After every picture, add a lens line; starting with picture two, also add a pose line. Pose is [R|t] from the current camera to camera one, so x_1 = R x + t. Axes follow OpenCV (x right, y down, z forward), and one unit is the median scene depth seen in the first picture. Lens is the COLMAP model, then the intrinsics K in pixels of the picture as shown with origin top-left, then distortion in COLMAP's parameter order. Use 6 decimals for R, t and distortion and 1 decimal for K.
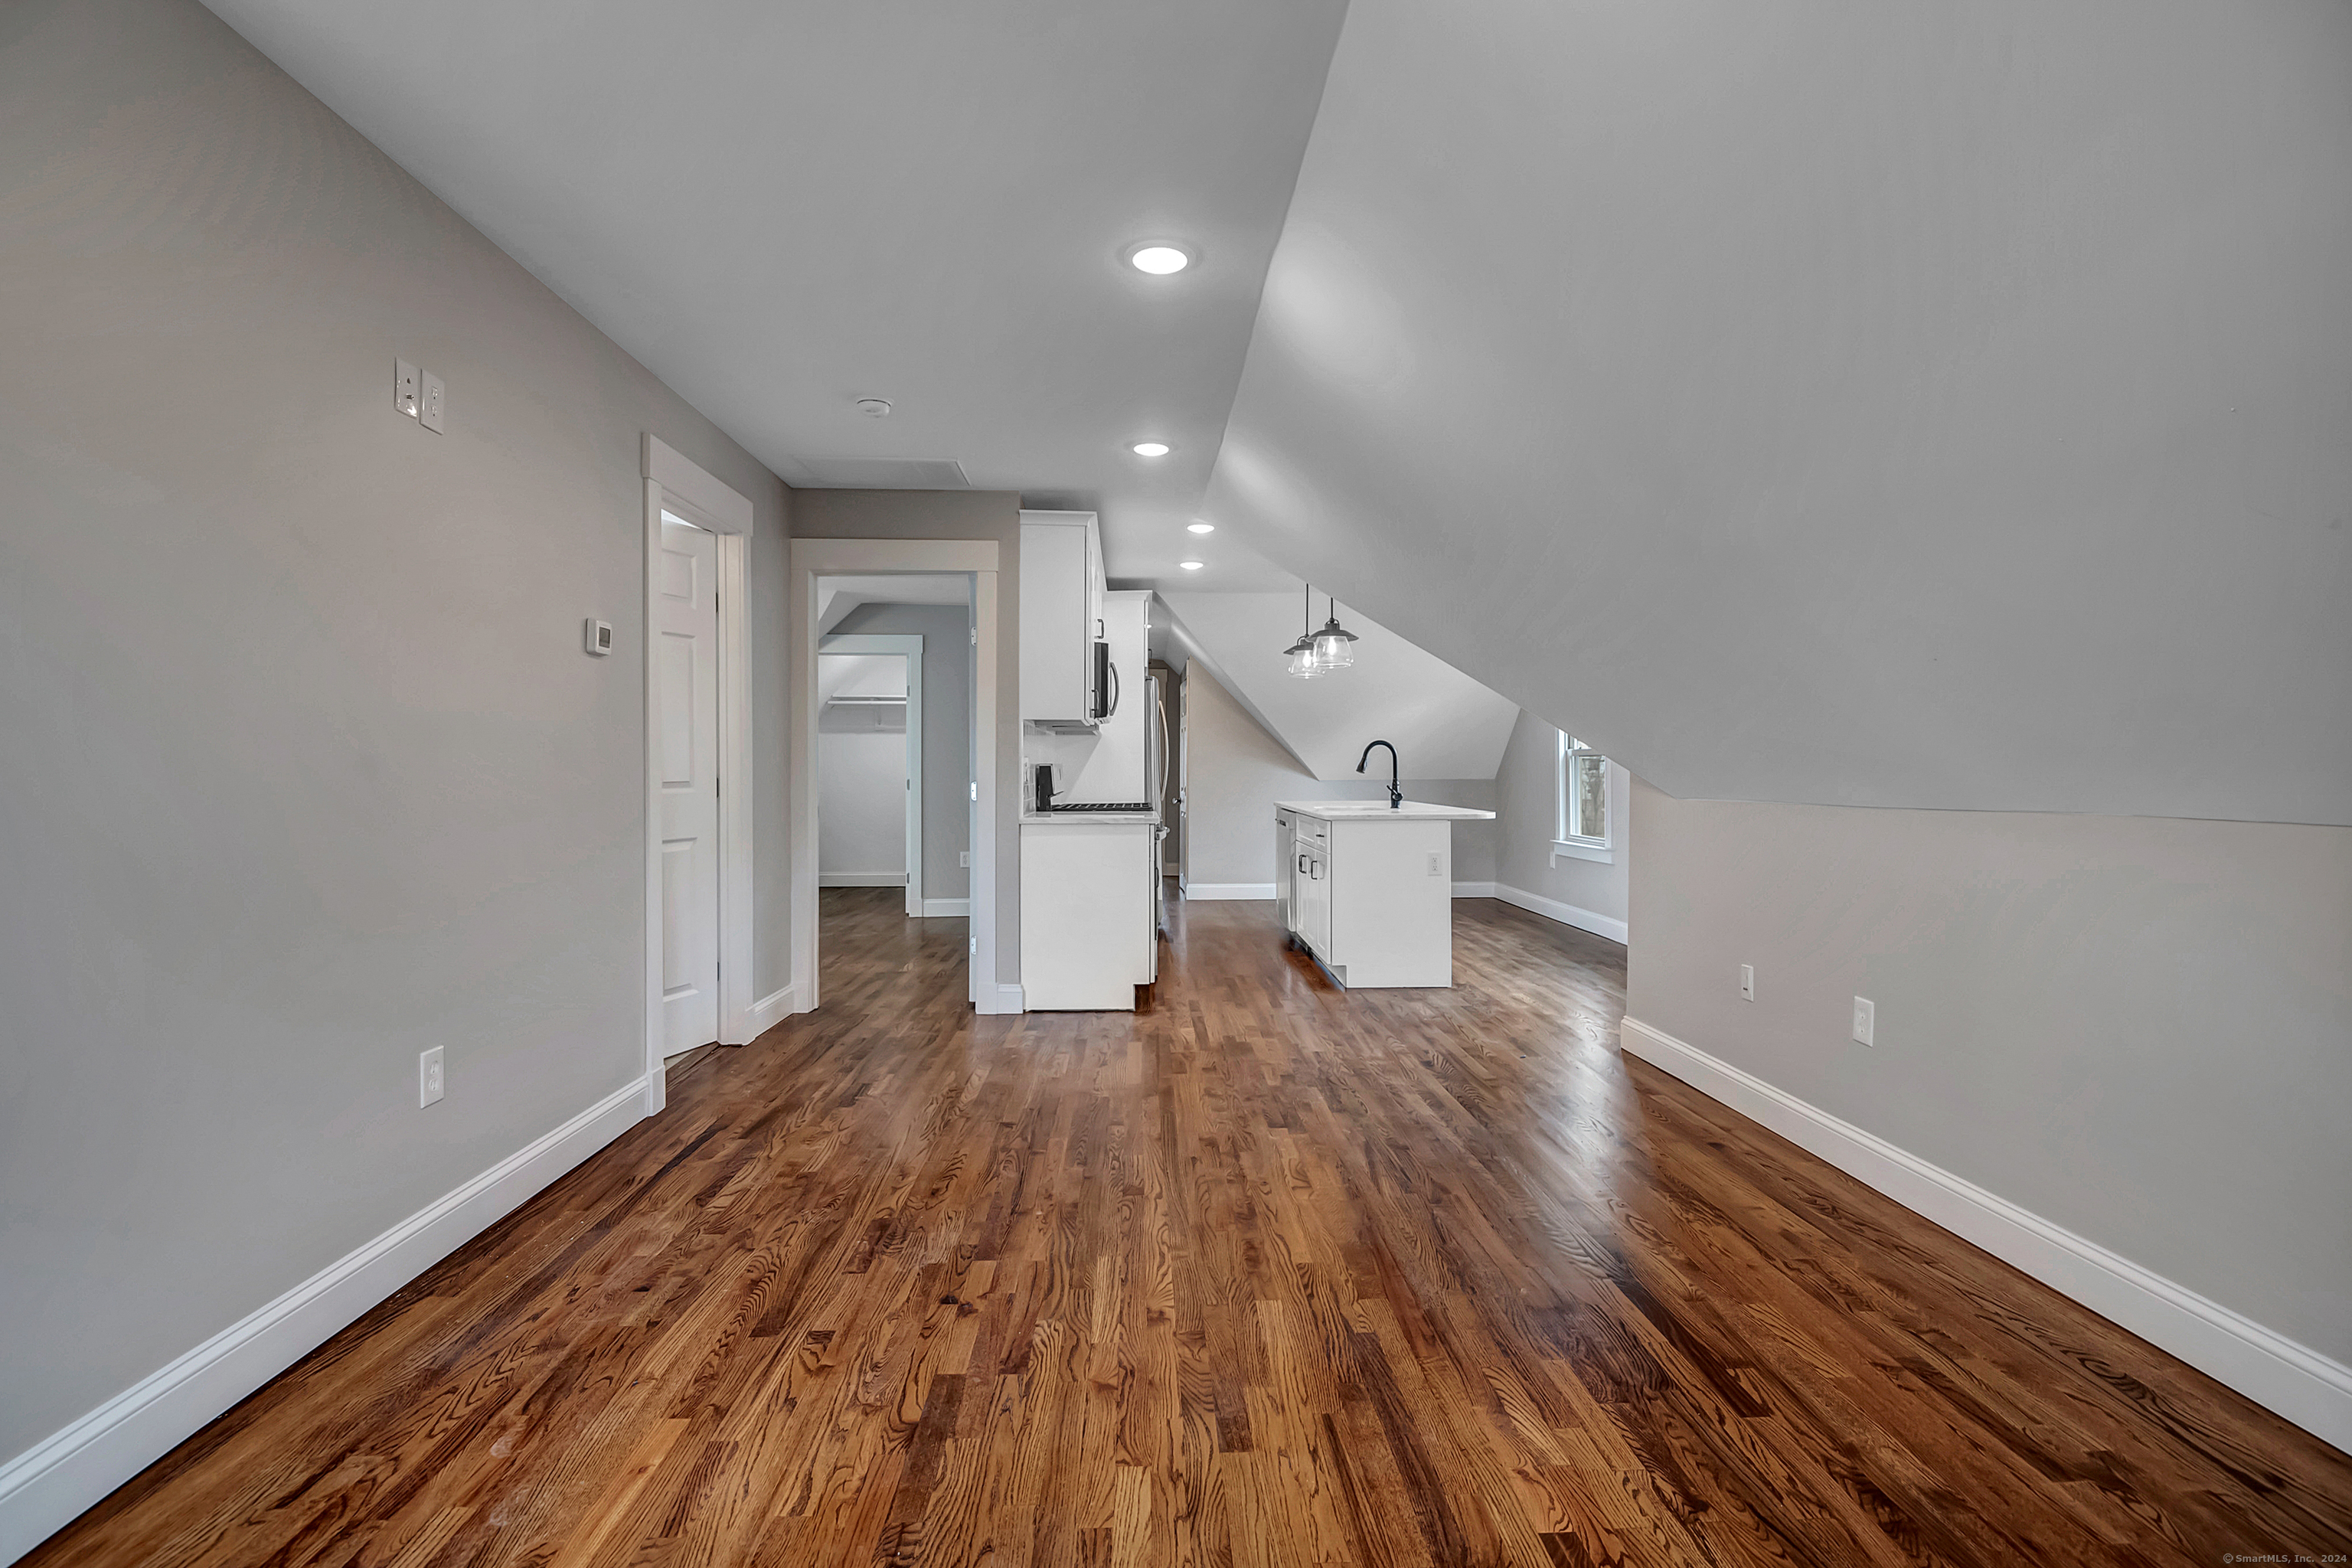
lens RADIAL K [[1101.8, 0, 1179.9], [0, 1101.8, 793.9], [0, 0, 1]] dist [0.000277, -0.015773]
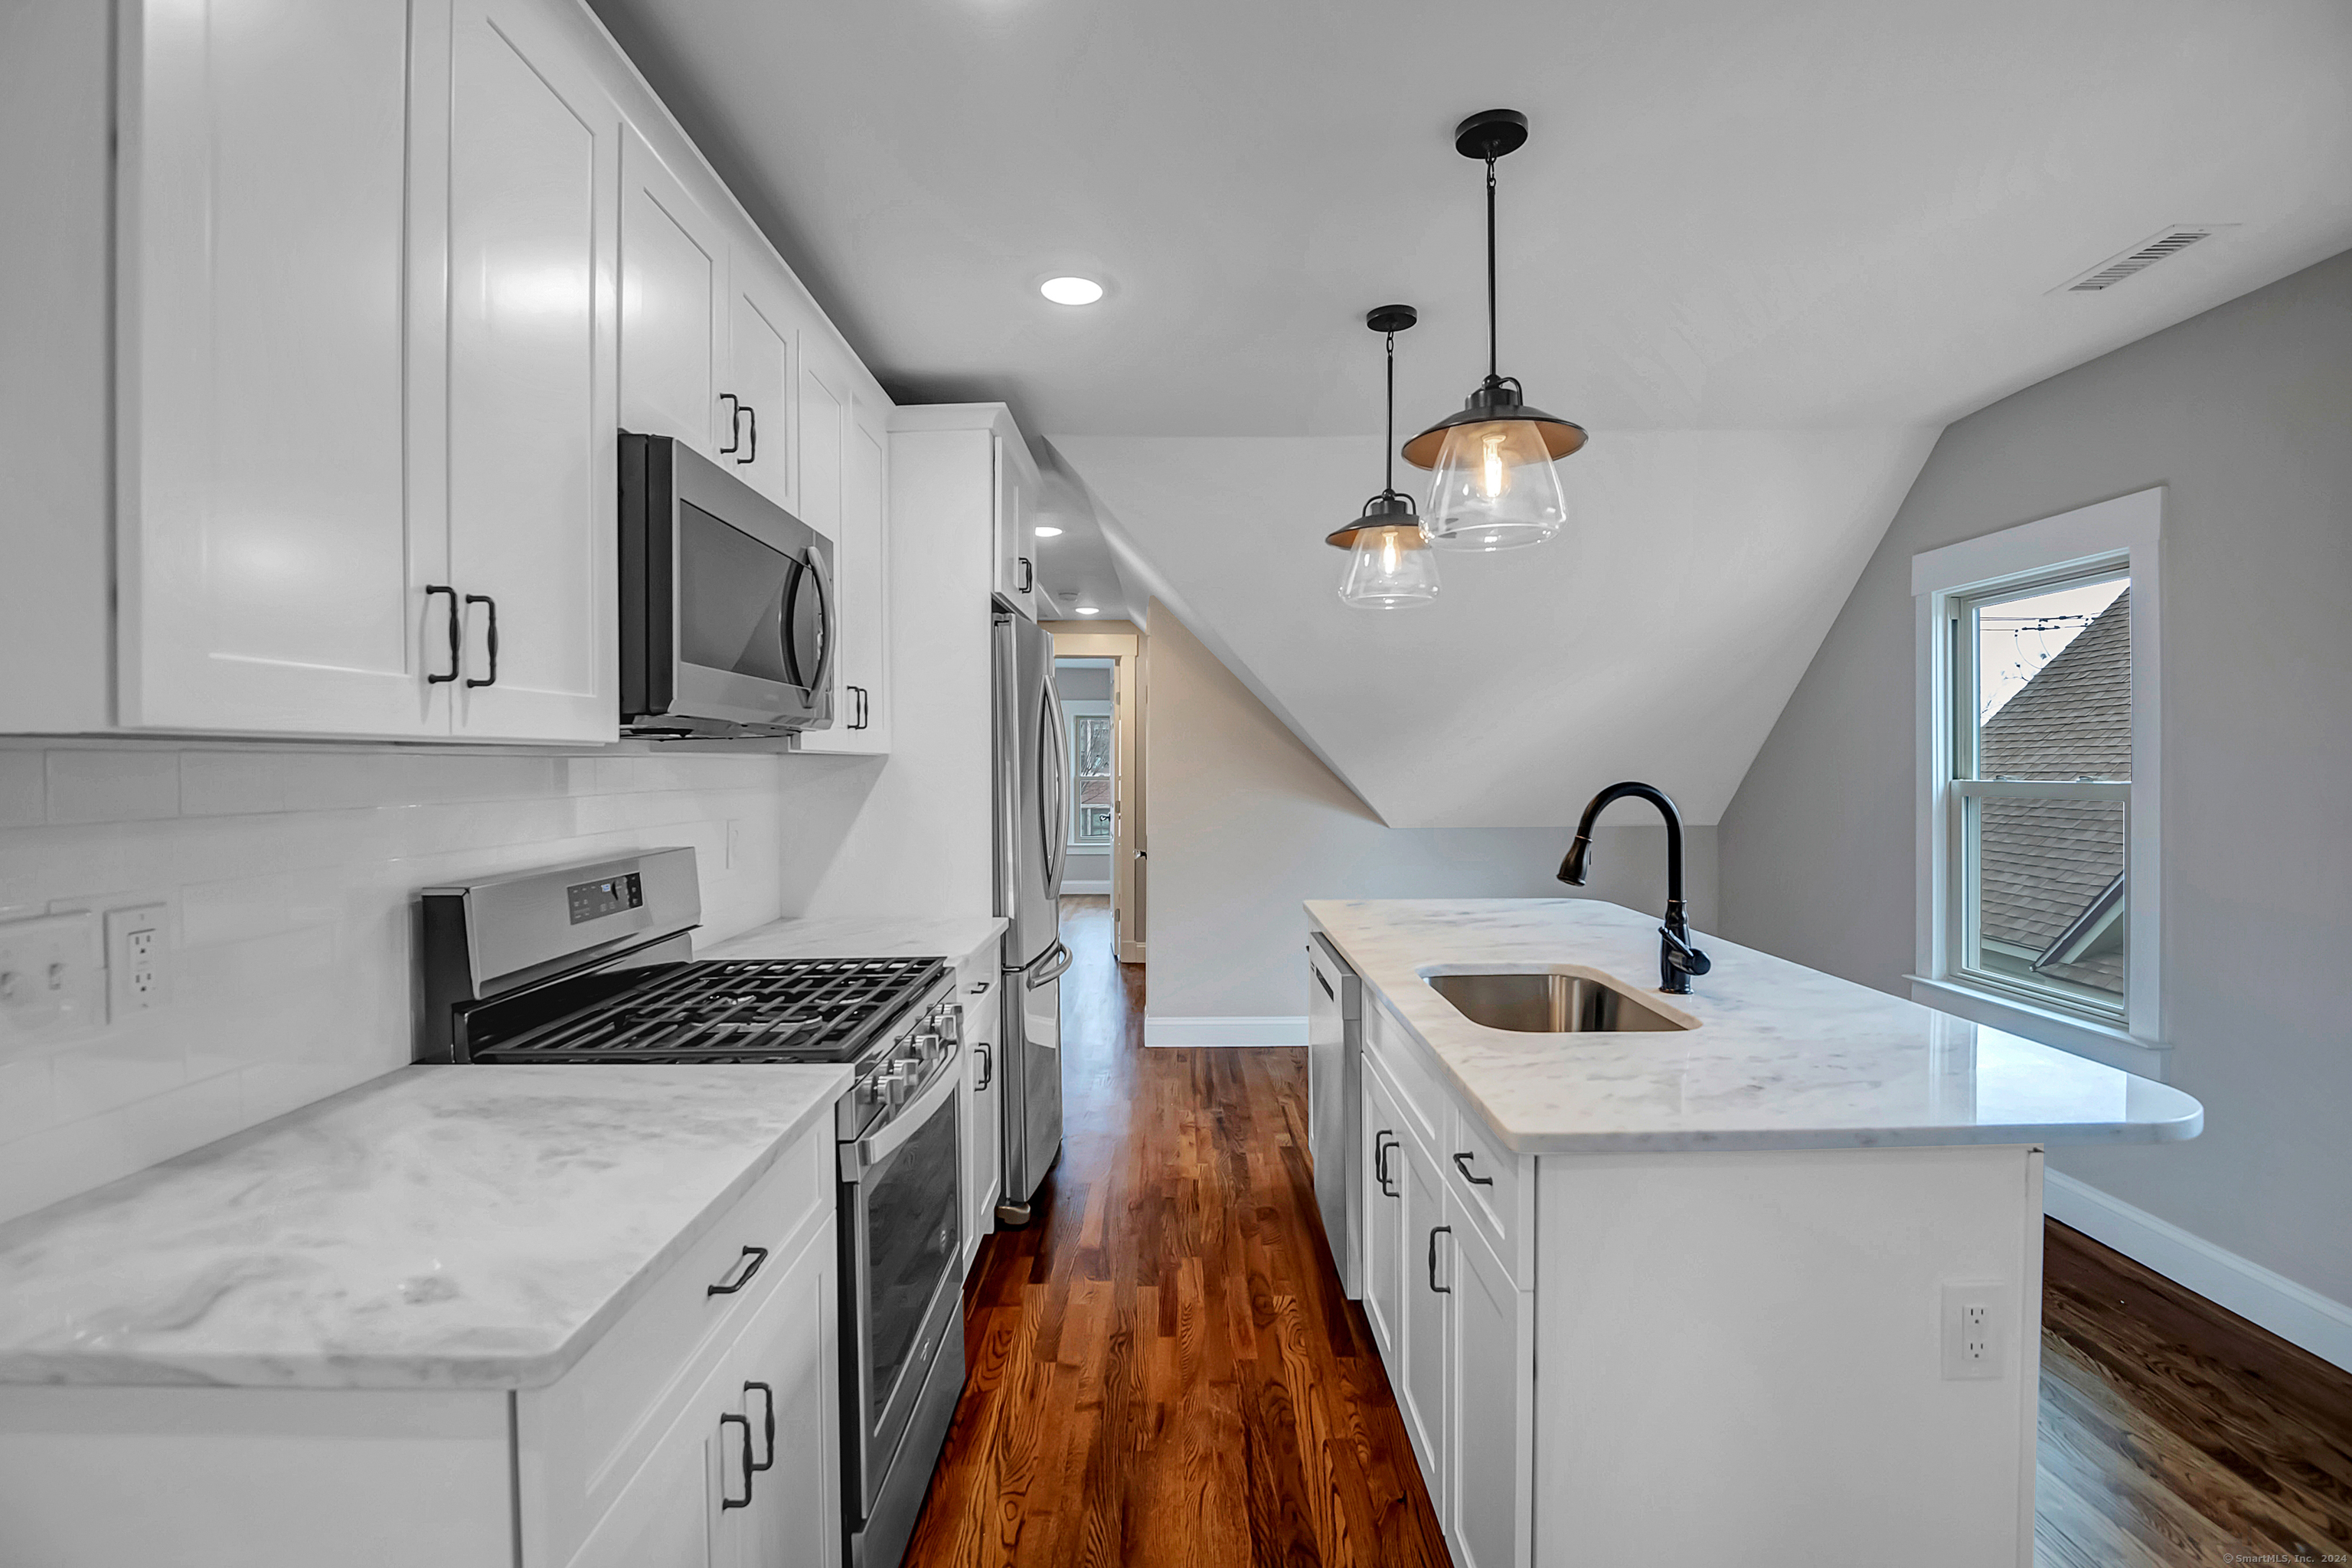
lens RADIAL K [[1101.8, 0, 1179.9], [0, 1101.8, 793.9], [0, 0, 1]] dist [0.000277, -0.015773]
pose [[0.999478, -0.001591, -0.032271, 0.147266], [0.001737, 0.999988, 0.004501, -0.113622], [0.032263, -0.004555, 0.999469, 1.630703]]
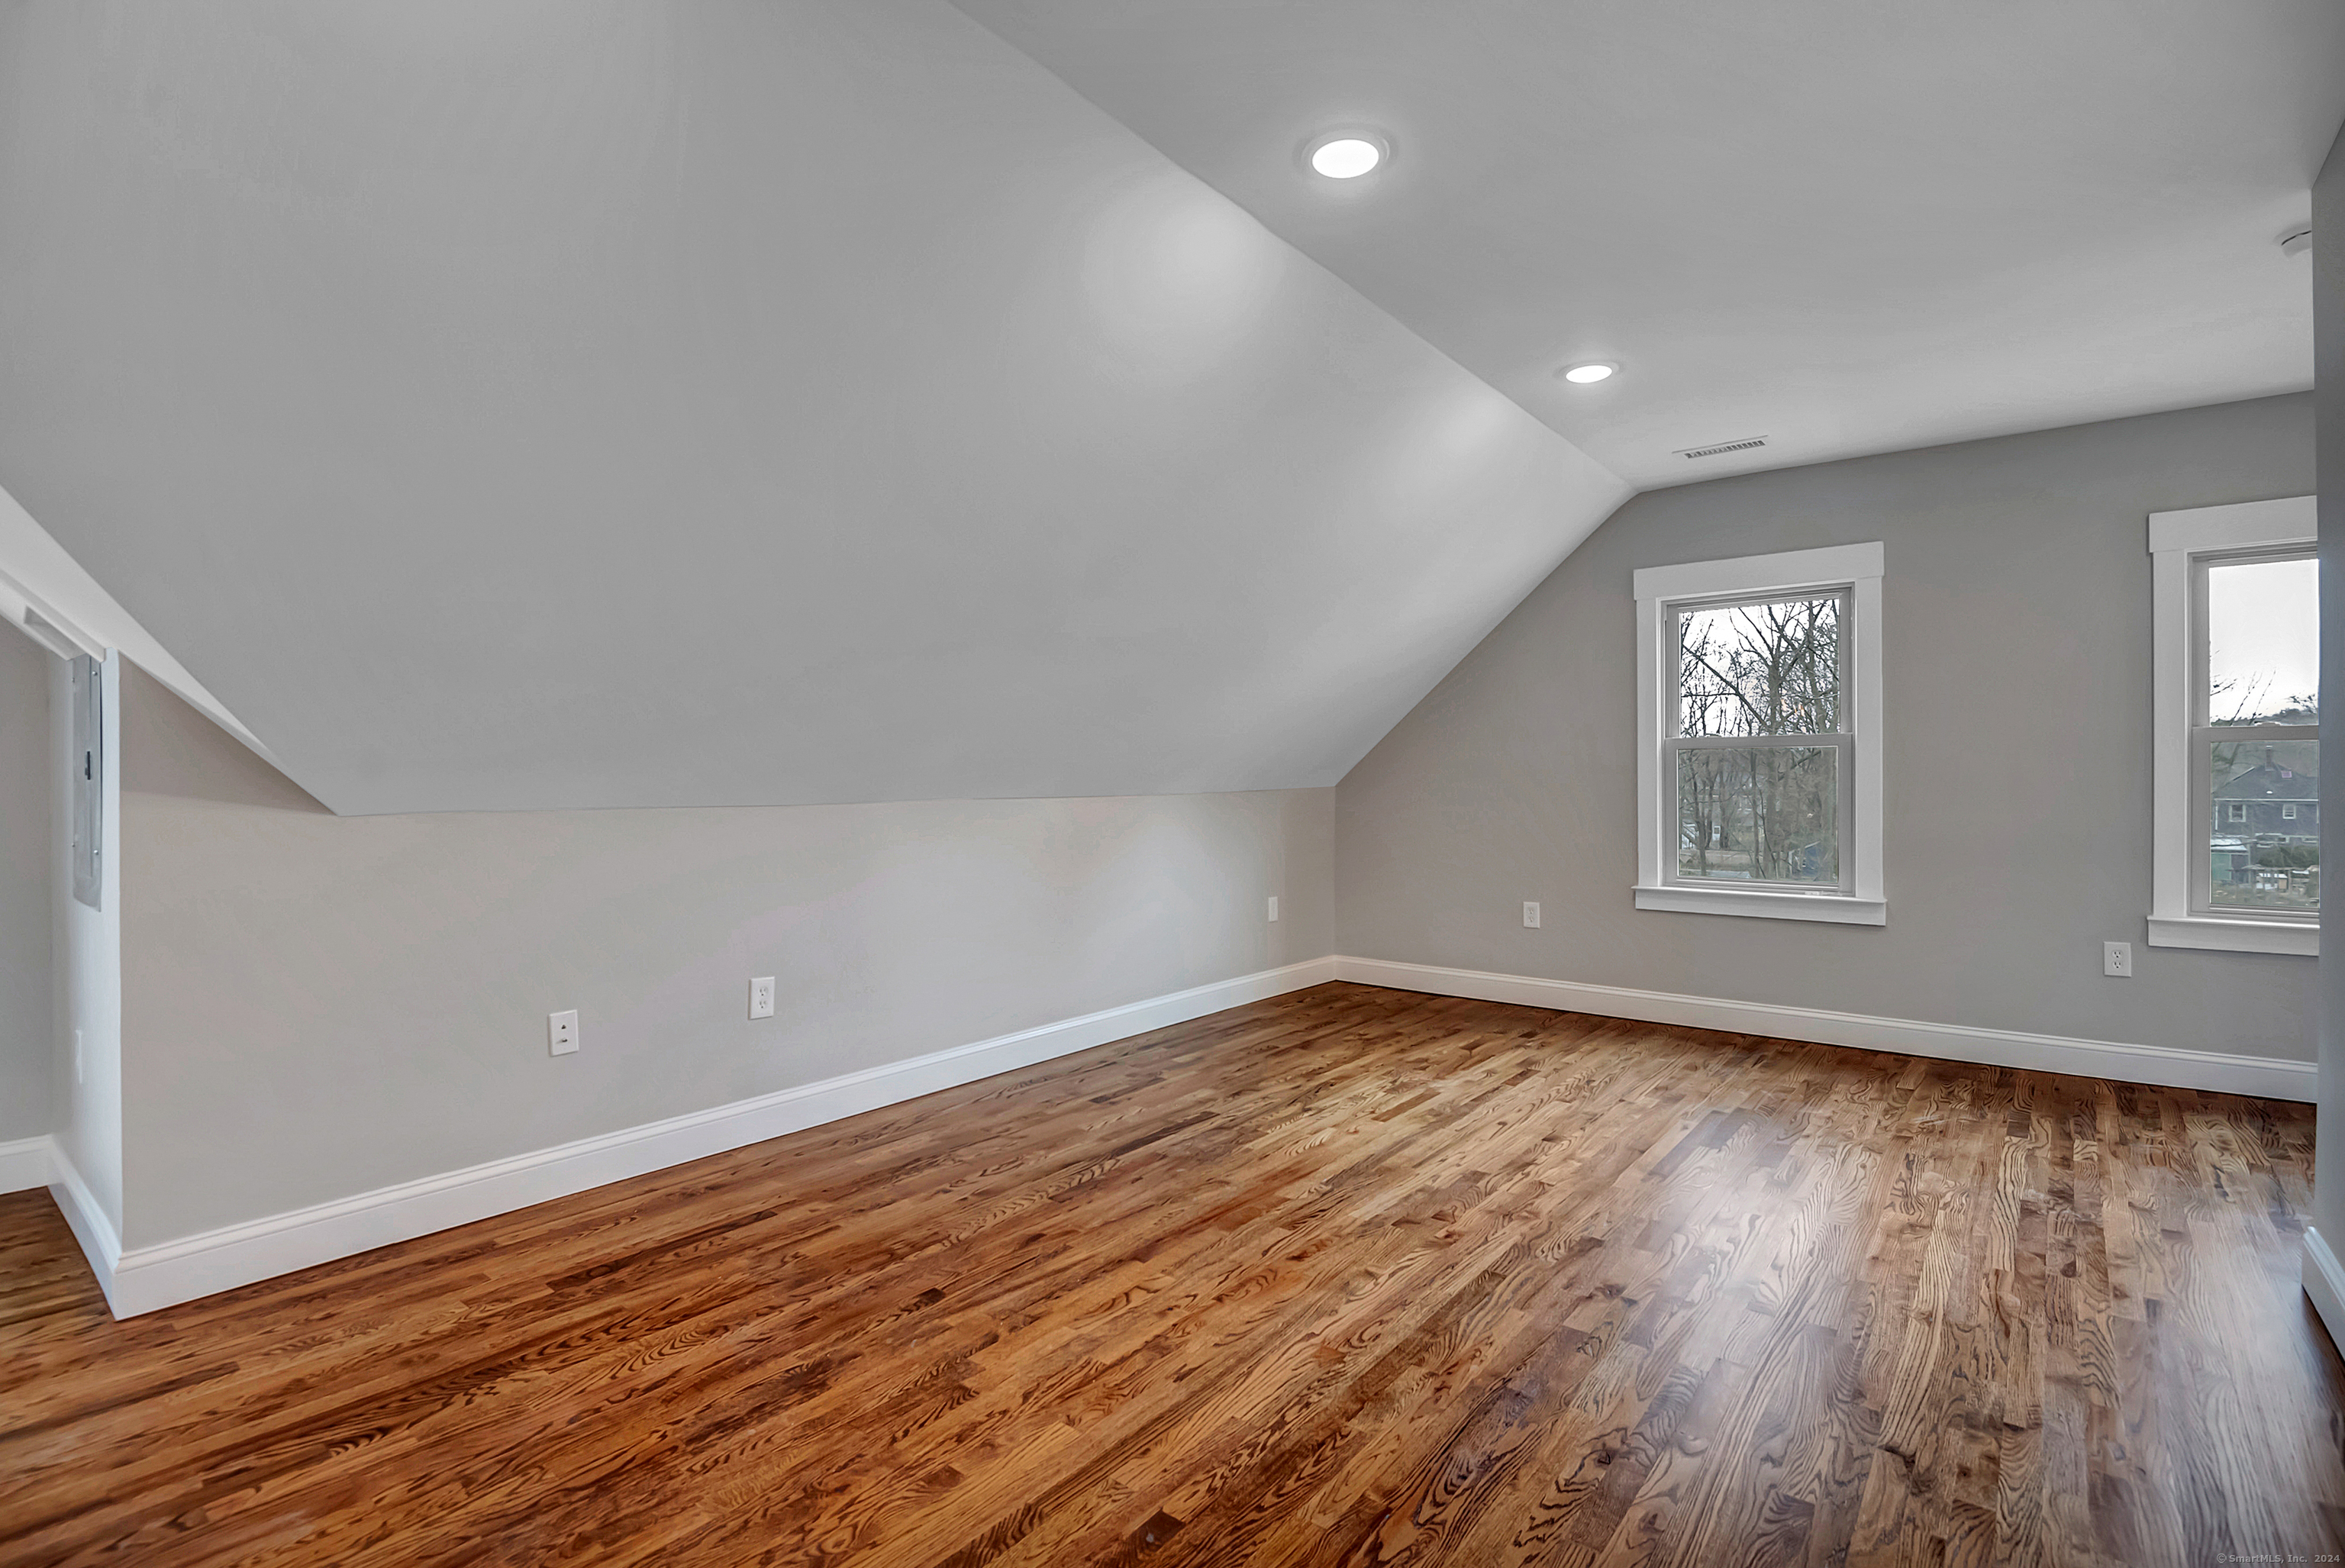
lens RADIAL K [[1100.4, 0, 1179.5], [0, 1100.4, 779.8], [0, 0, 1]] dist [-0.001527, -0.011502]
pose [[-0.757434, -0.006754, 0.652877, -0.480502], [0.008213, 0.999769, 0.019870, -0.037104], [-0.652861, 0.020413, -0.757203, 1.759774]]
